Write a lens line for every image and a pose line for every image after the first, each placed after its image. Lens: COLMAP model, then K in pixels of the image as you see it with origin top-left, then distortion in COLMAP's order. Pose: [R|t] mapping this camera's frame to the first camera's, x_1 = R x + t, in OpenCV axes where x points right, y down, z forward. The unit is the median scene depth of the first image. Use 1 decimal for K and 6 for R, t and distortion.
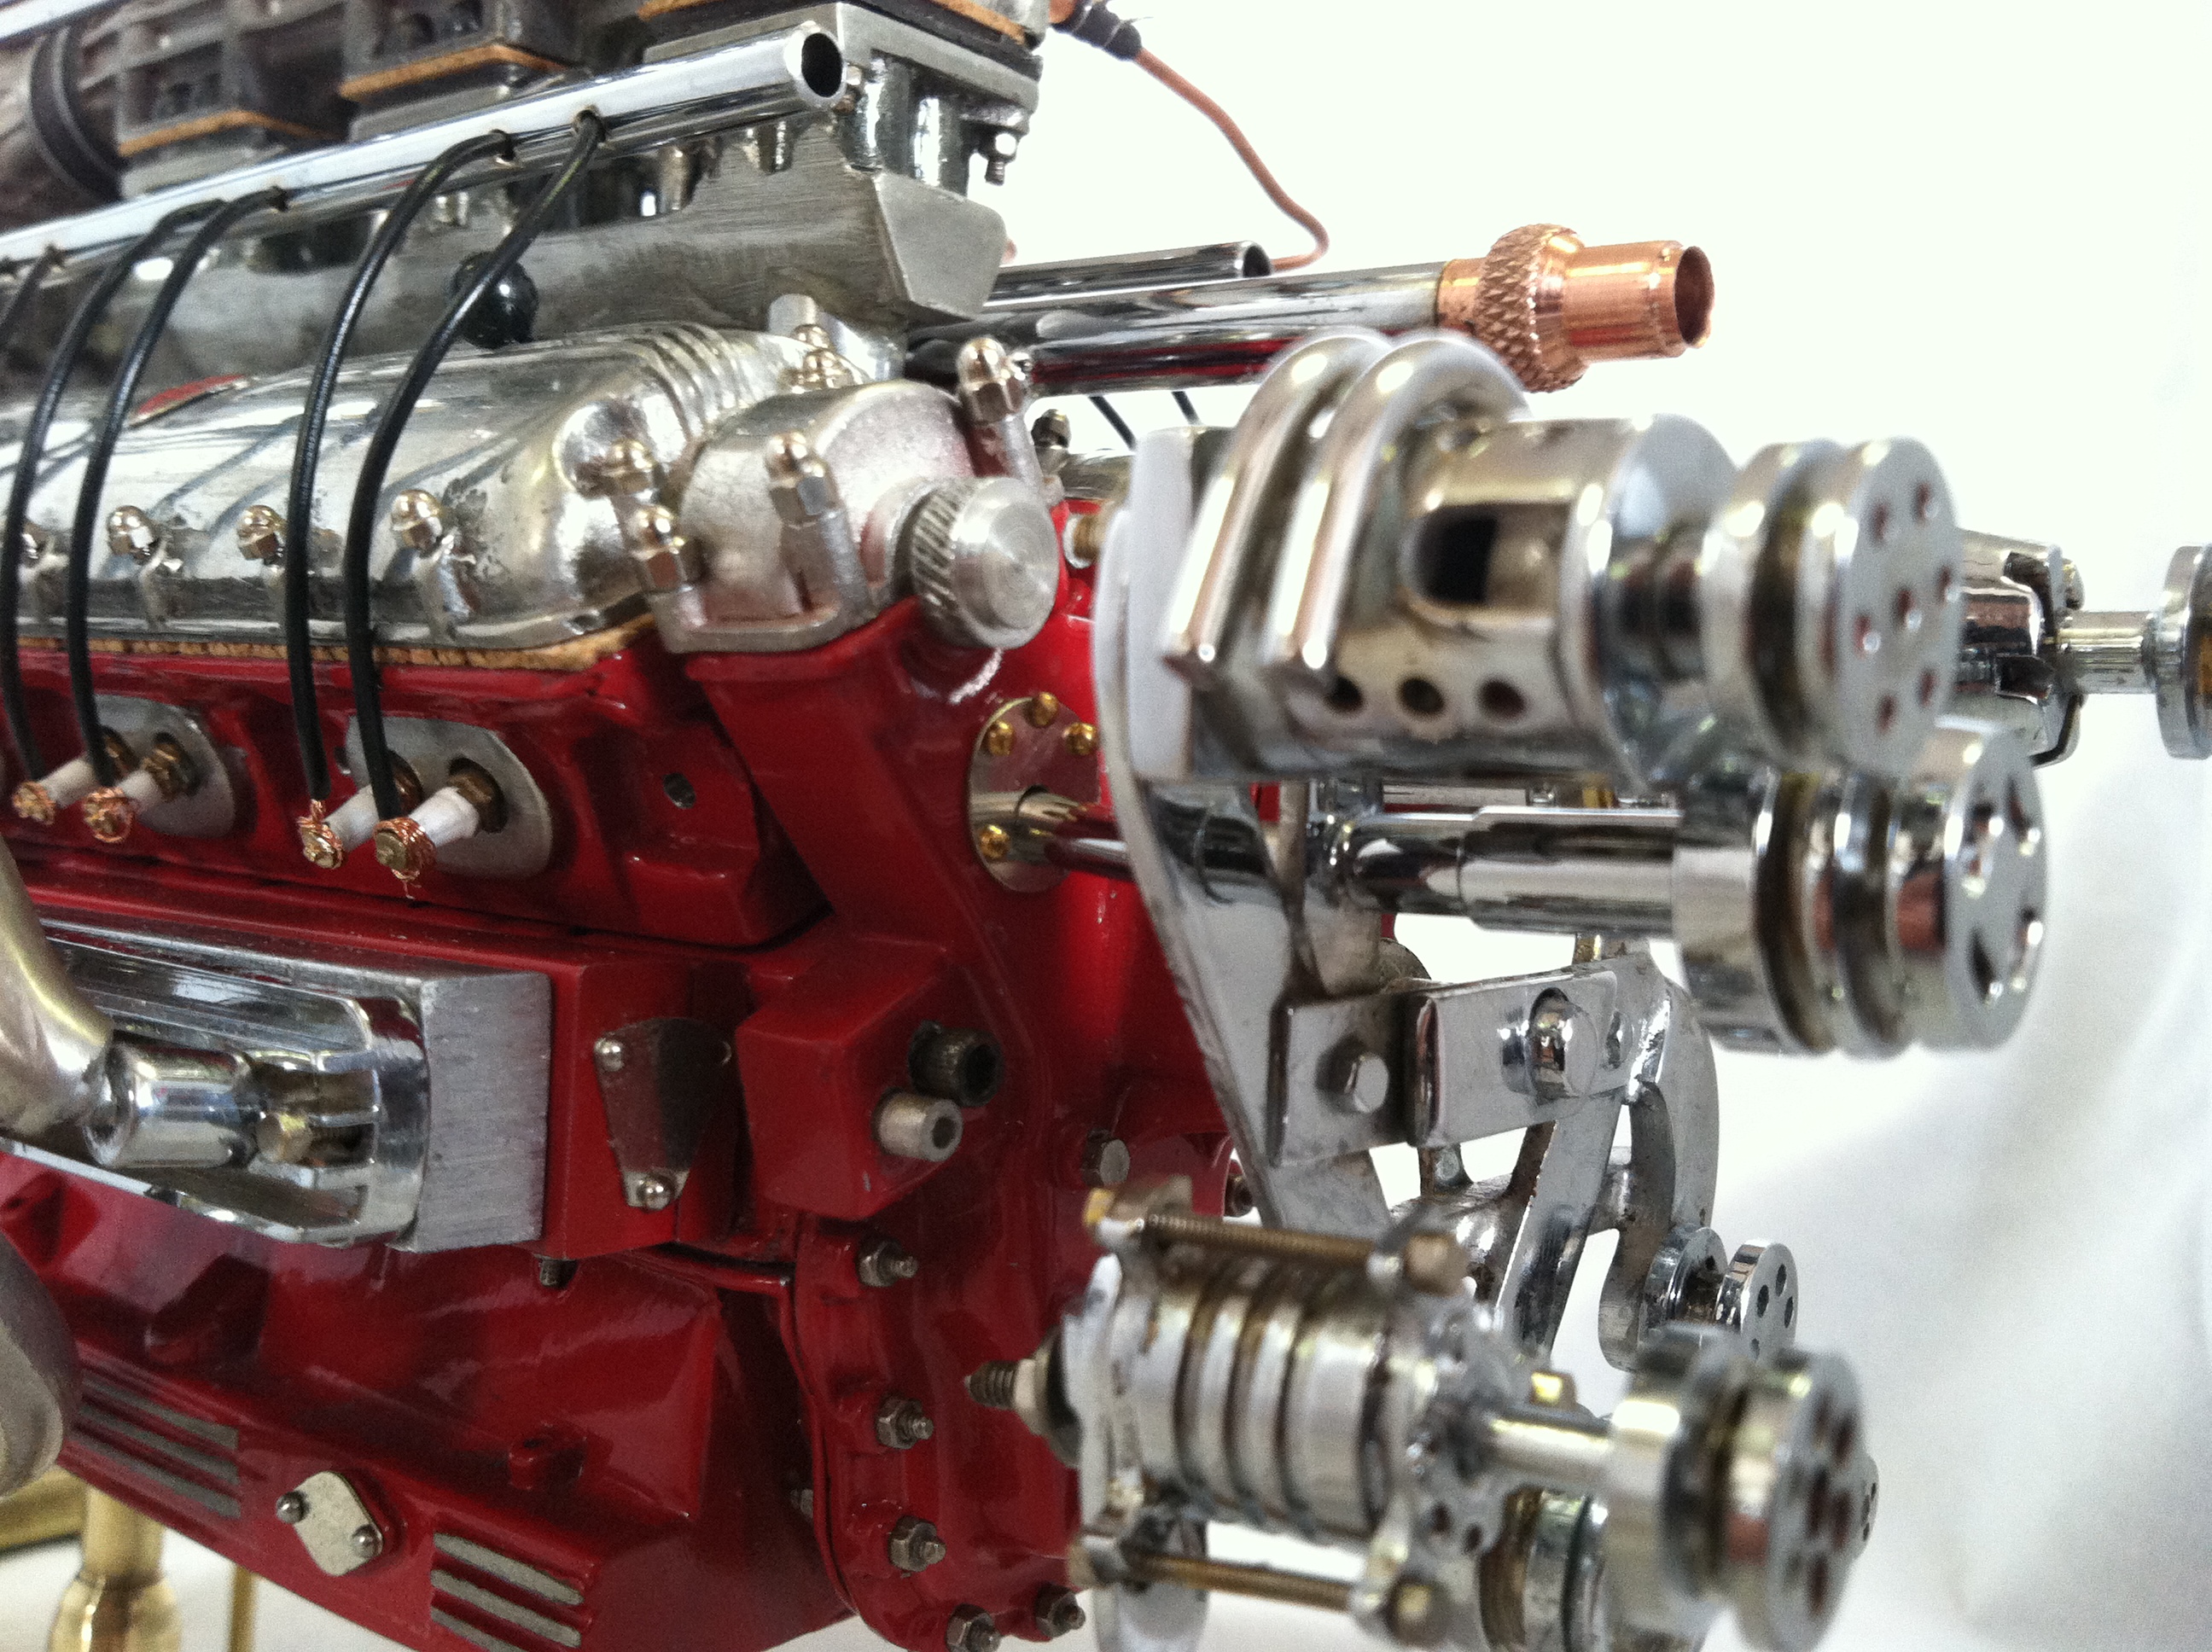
lens RADIAL K [[2174.9, 0, 1114.1], [0, 2174.9, 822.9], [0, 0, 1]] dist [0.142612, -0.497986]
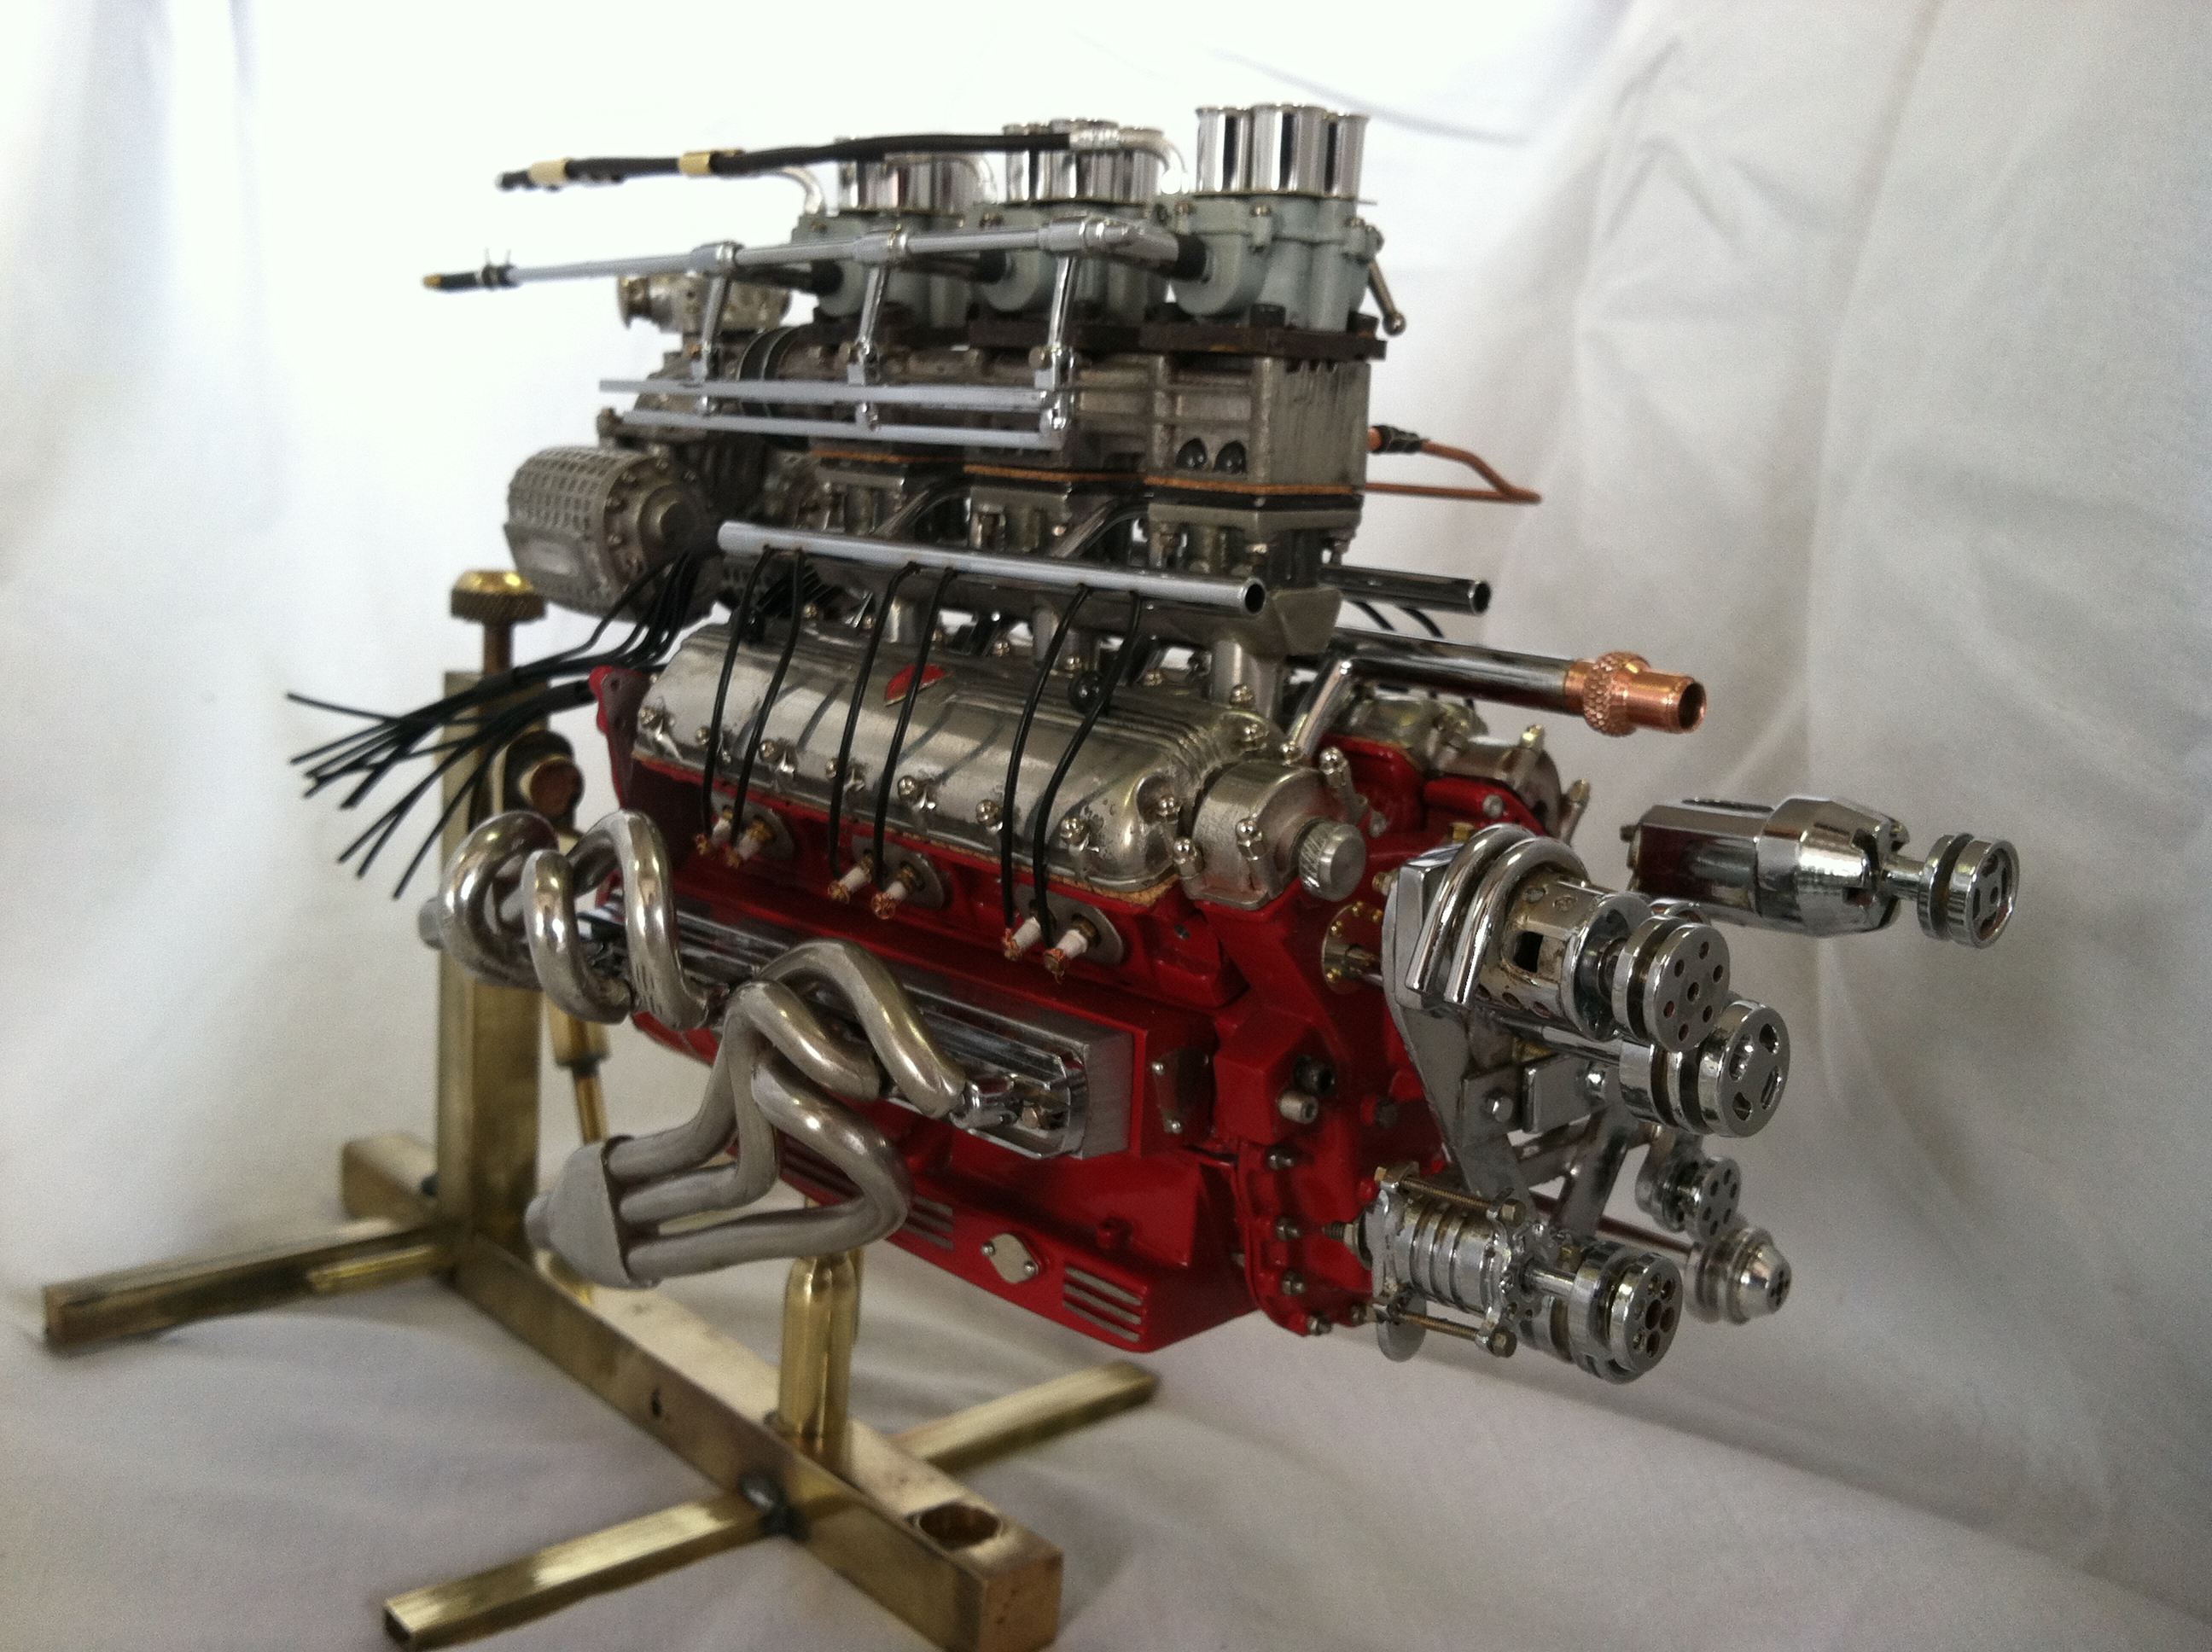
lens RADIAL K [[2174.9, 0, 1114.1], [0, 2174.9, 822.9], [0, 0, 1]] dist [0.142612, -0.497986]
pose [[0.990644, 0.017519, -0.135344, 0.016977], [0.004751, 0.986697, 0.162500, -0.477850], [0.136390, -0.161623, 0.977382, -1.067439]]
